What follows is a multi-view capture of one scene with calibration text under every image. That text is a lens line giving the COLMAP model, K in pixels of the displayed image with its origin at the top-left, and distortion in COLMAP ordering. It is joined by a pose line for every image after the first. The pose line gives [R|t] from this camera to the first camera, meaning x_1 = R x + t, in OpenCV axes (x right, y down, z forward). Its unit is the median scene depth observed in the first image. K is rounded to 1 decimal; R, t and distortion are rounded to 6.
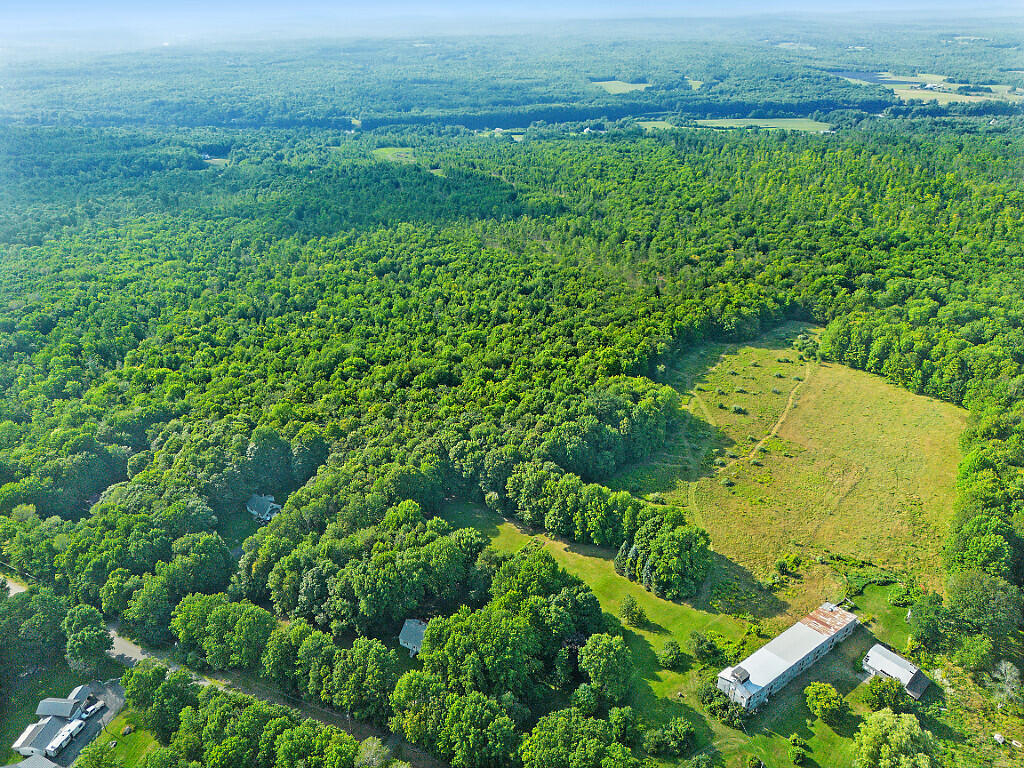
lens RADIAL K [[740.2, 0, 512.0], [0, 740.2, 384.0], [0, 0, 1]] dist [0.053137, -0.046894]
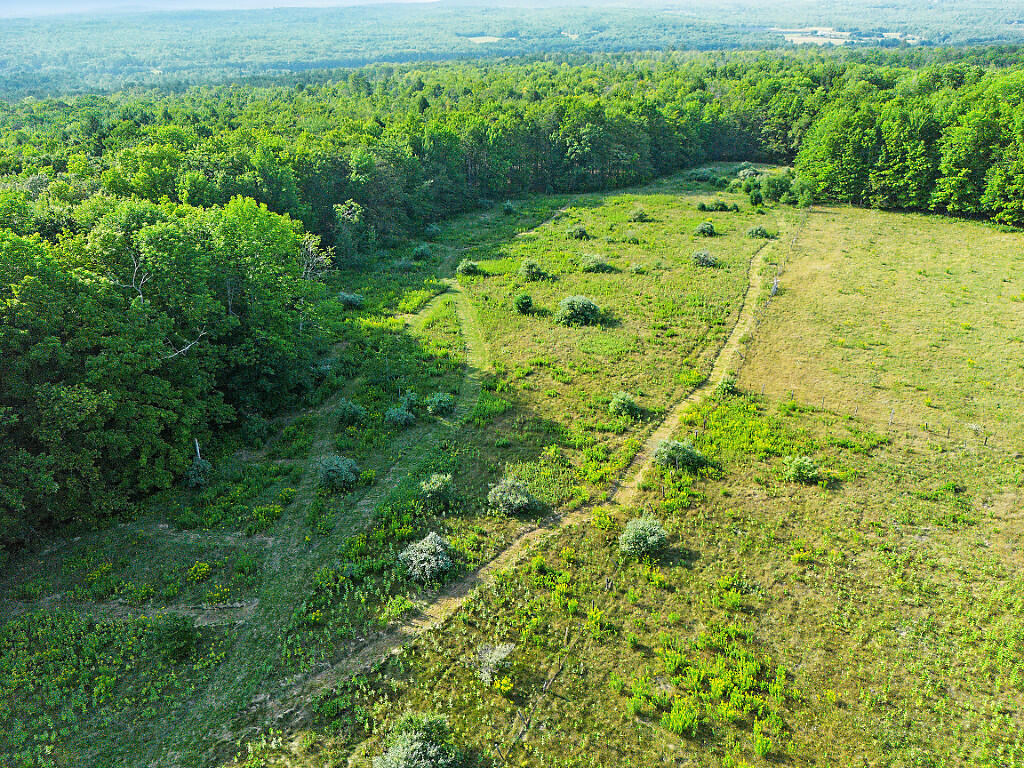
lens RADIAL K [[740.2, 0, 512.0], [0, 740.2, 384.0], [0, 0, 1]] dist [0.053137, -0.046894]
pose [[0.990984, -0.068613, 0.115074, 0.168155], [0.069353, 0.997589, -0.002436, 0.041296], [-0.114630, 0.010395, 0.993354, 0.502553]]
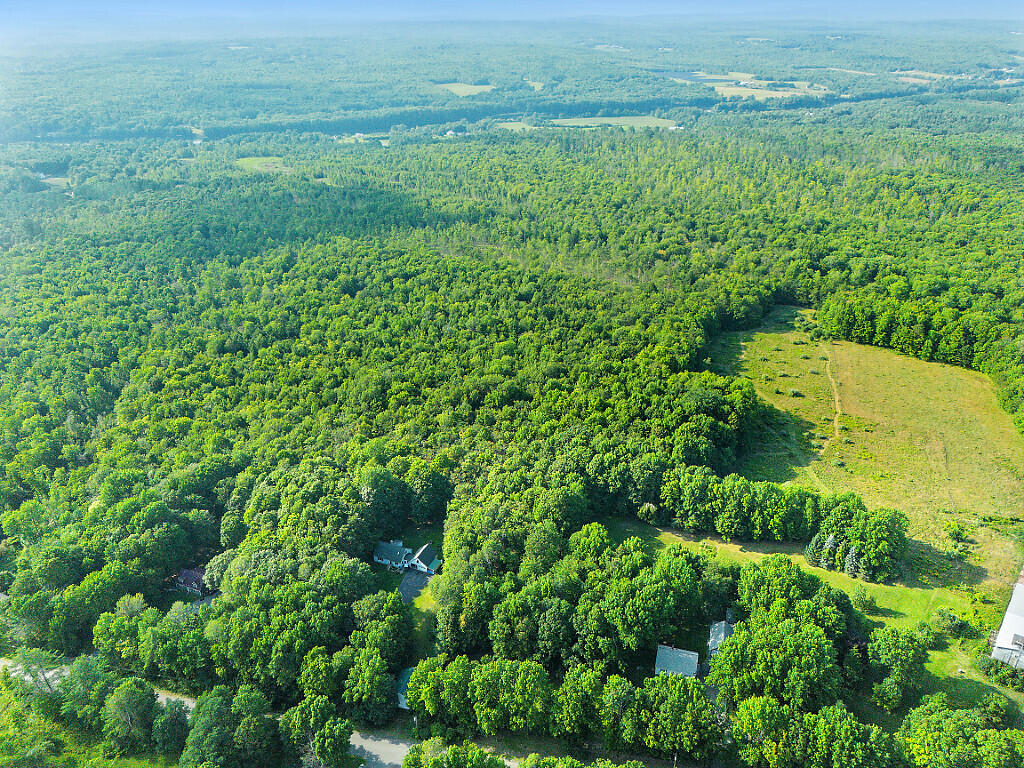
lens RADIAL K [[740.2, 0, 512.0], [0, 740.2, 384.0], [0, 0, 1]] dist [0.053137, -0.046894]
pose [[0.970575, -0.105728, 0.216347, -0.210786], [0.106318, 0.994292, 0.008942, -0.020527], [-0.216058, 0.014323, 0.976276, 0.043139]]
